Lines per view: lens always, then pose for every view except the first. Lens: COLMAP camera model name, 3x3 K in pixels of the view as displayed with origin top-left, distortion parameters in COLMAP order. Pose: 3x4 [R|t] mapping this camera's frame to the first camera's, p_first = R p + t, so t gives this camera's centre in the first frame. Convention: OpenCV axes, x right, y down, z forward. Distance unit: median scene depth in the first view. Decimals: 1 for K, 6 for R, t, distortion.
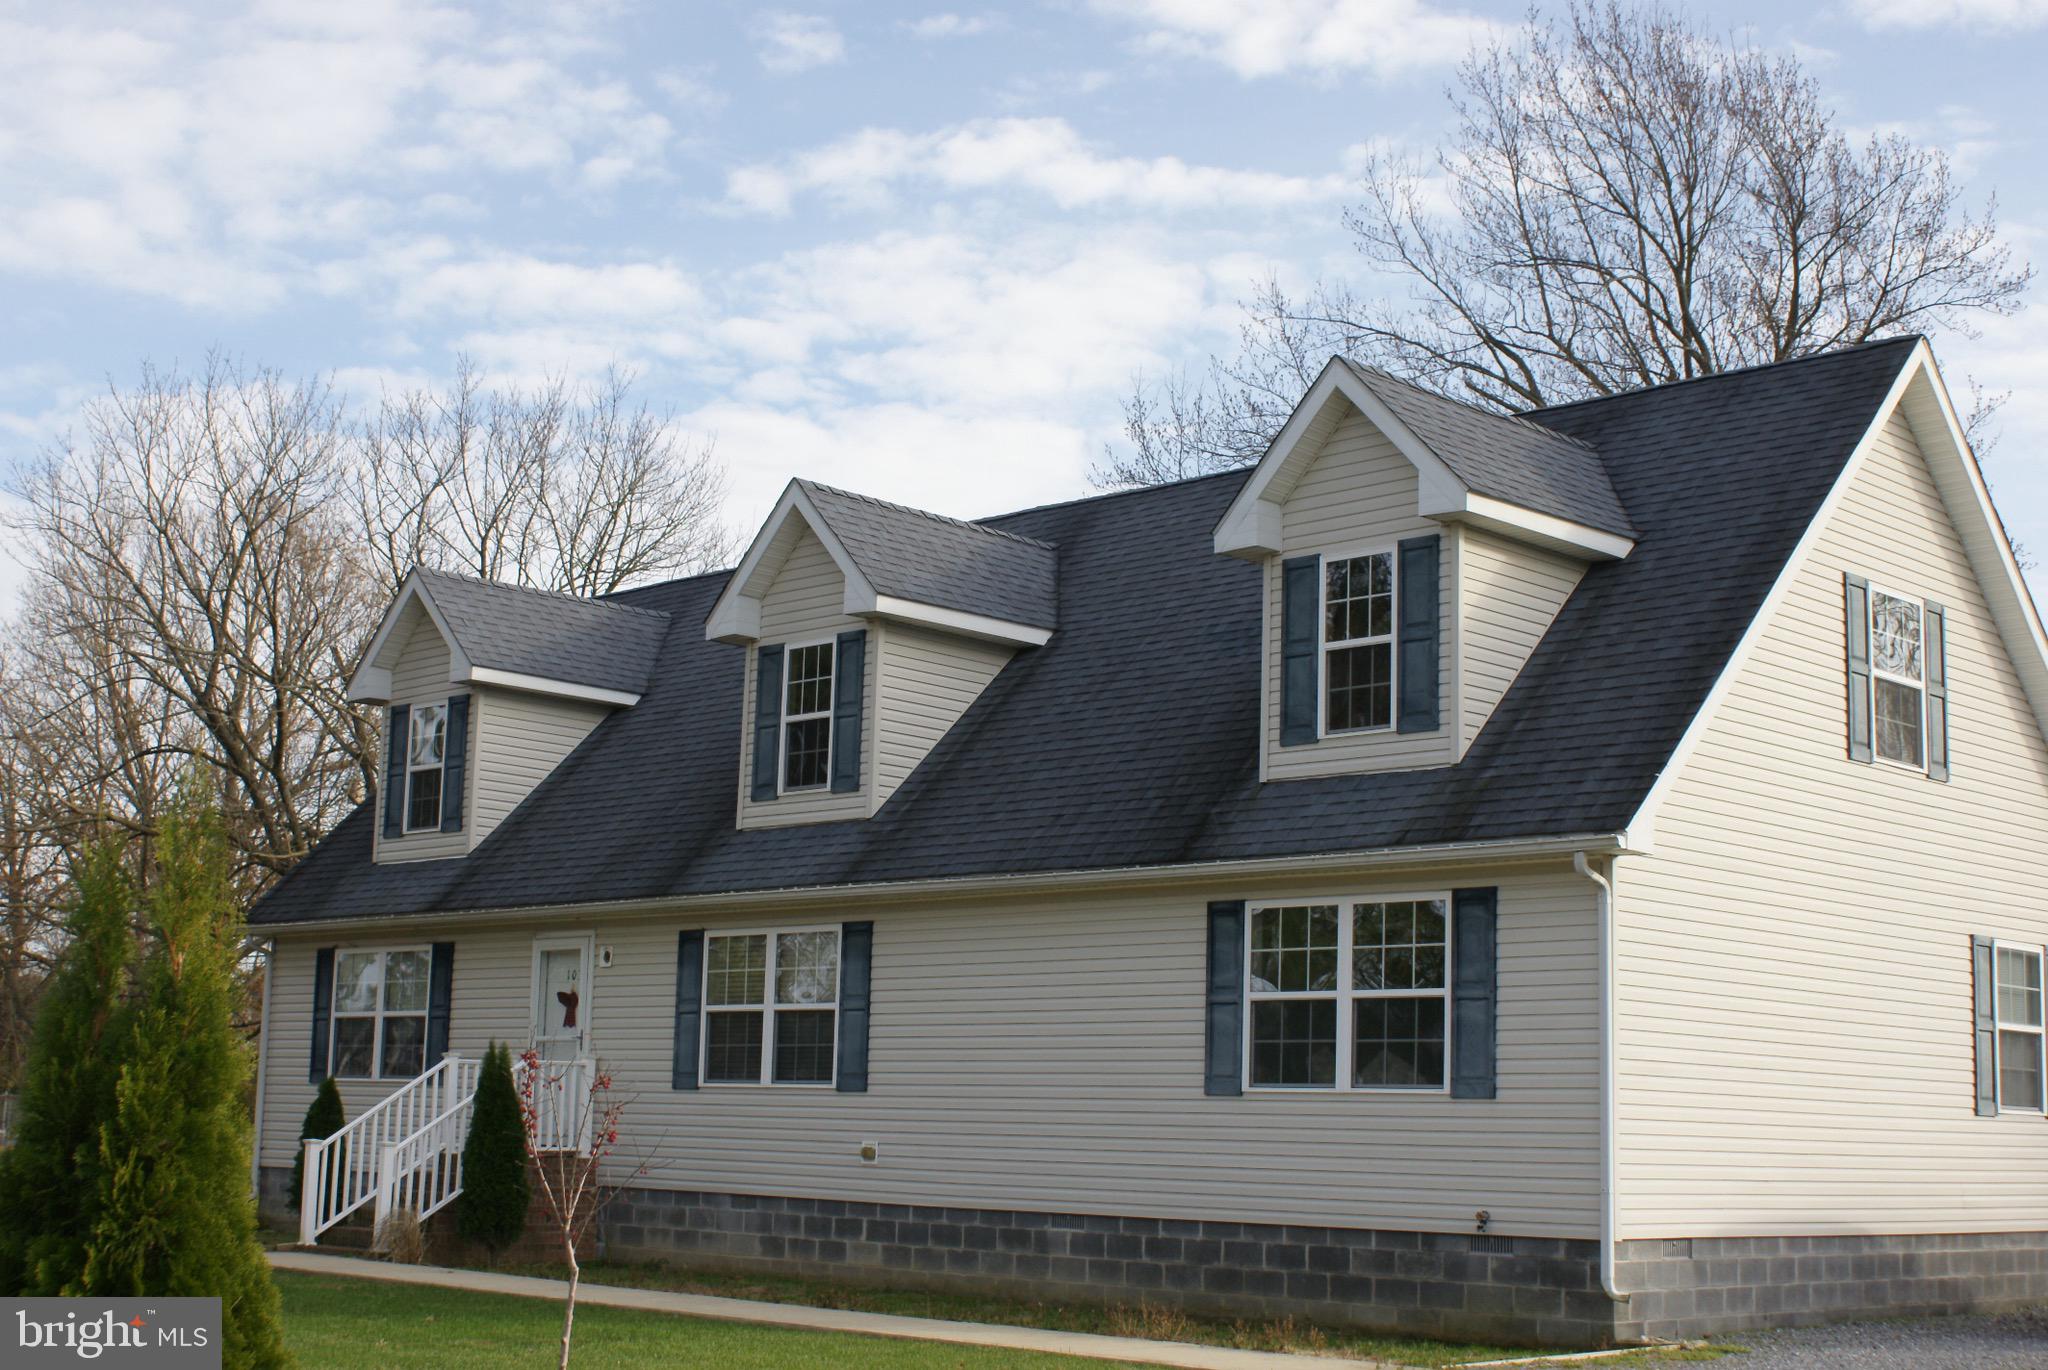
lens RADIAL K [[2639.4, 0, 1024.9], [0, 2639.4, 680.3], [0, 0, 1]] dist [-0.070701, 0.000000]
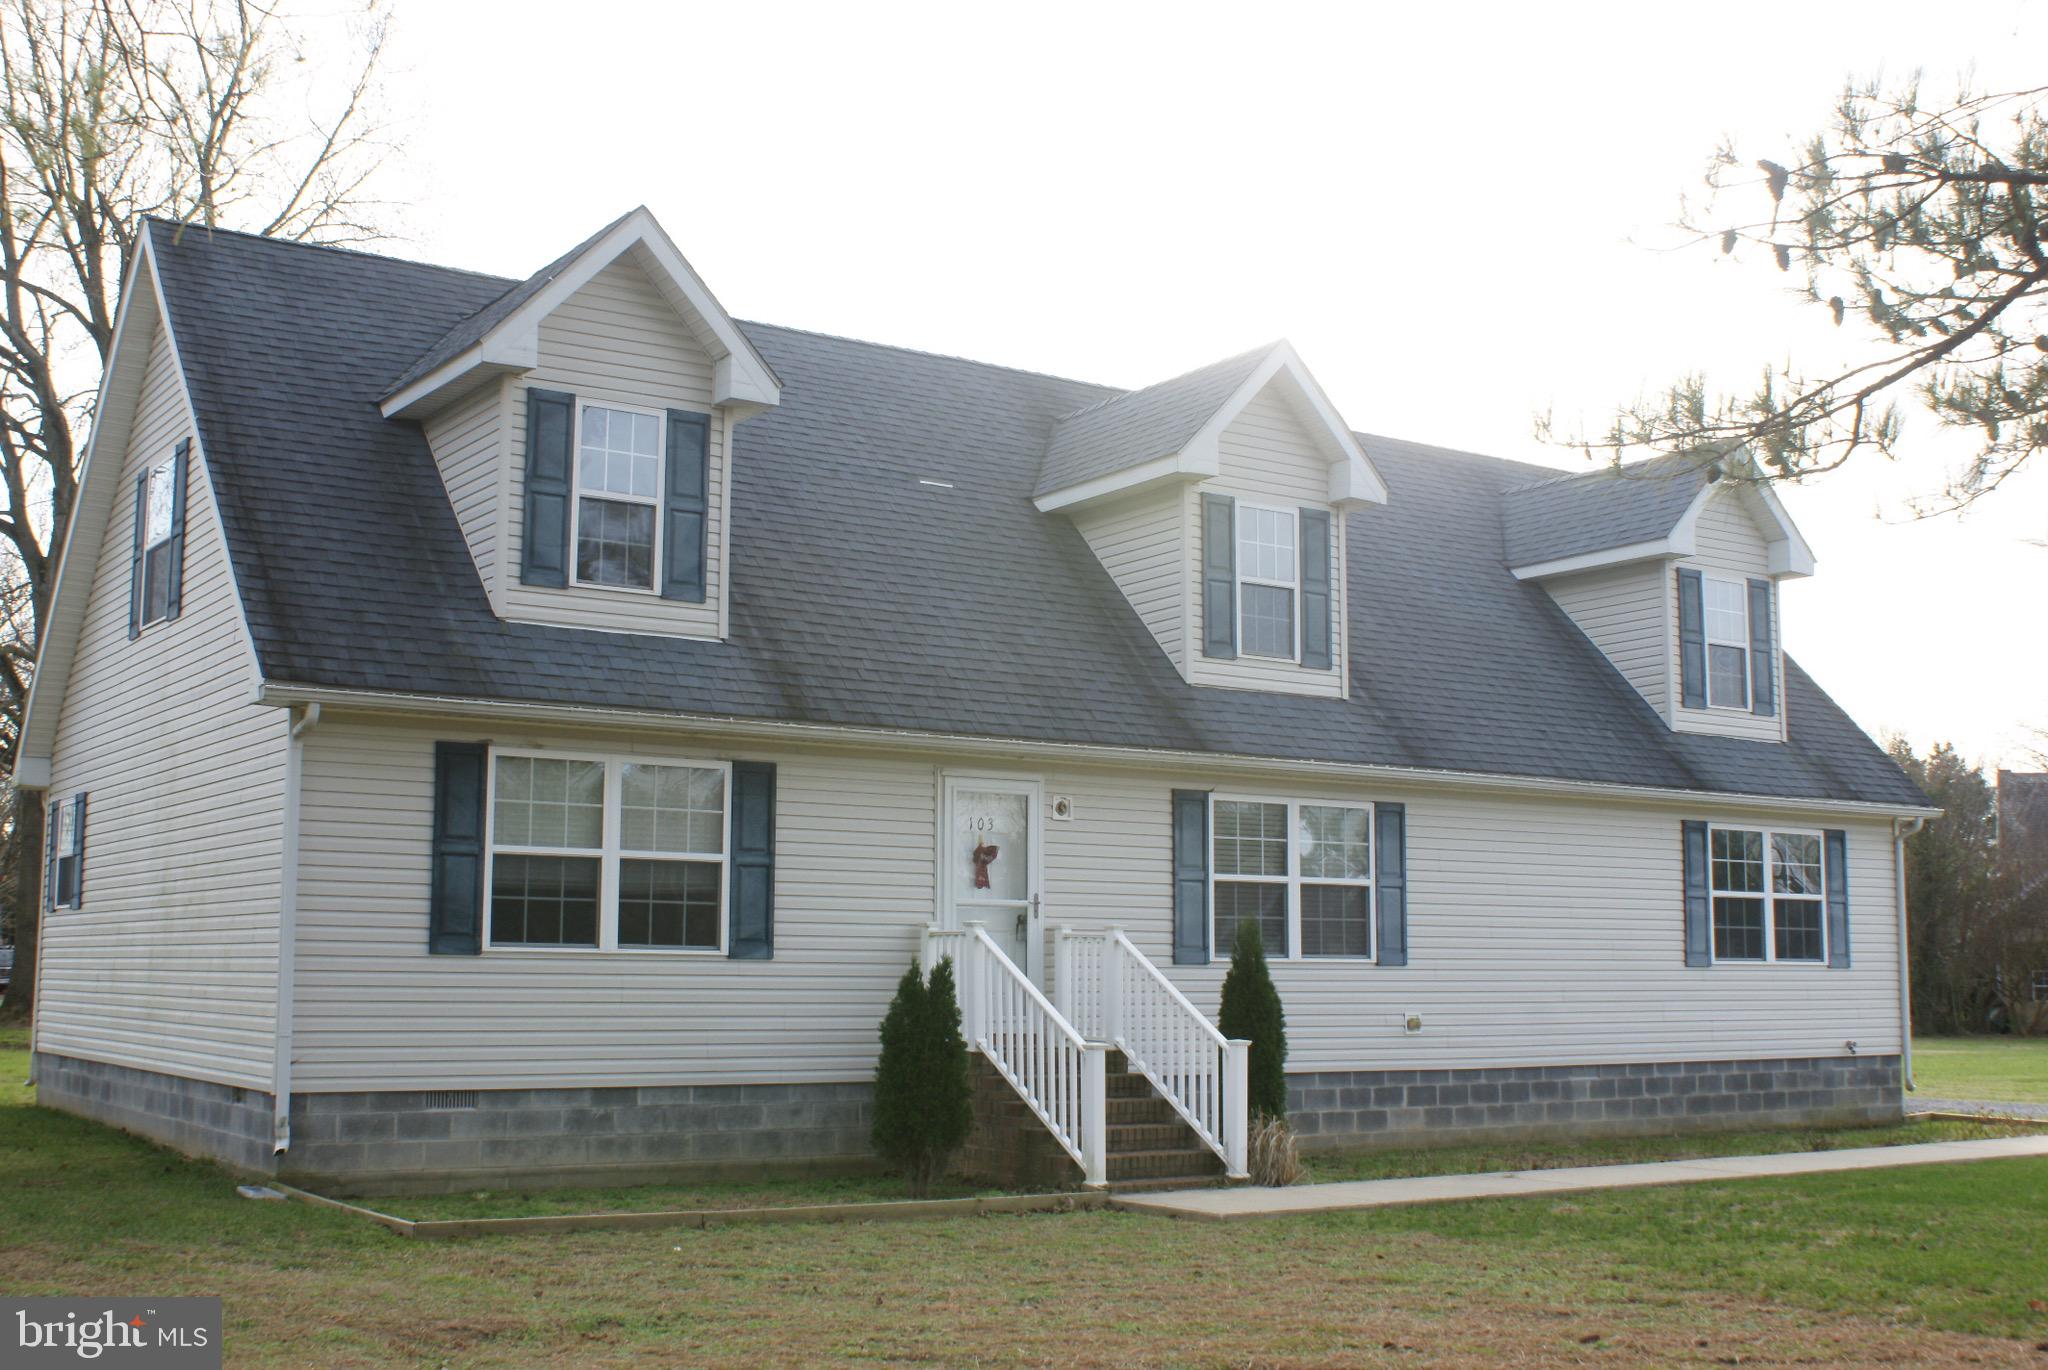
lens RADIAL K [[2325.0, 0, 1024.7], [0, 2325.0, 688.1], [0, 0, 1]] dist [-0.090089, 0.000000]
pose [[0.206421, 0.104753, 0.972840, -1.041997], [-0.160074, 0.984473, -0.072041, 0.143619], [-0.965281, -0.140855, 0.219984, 0.997453]]
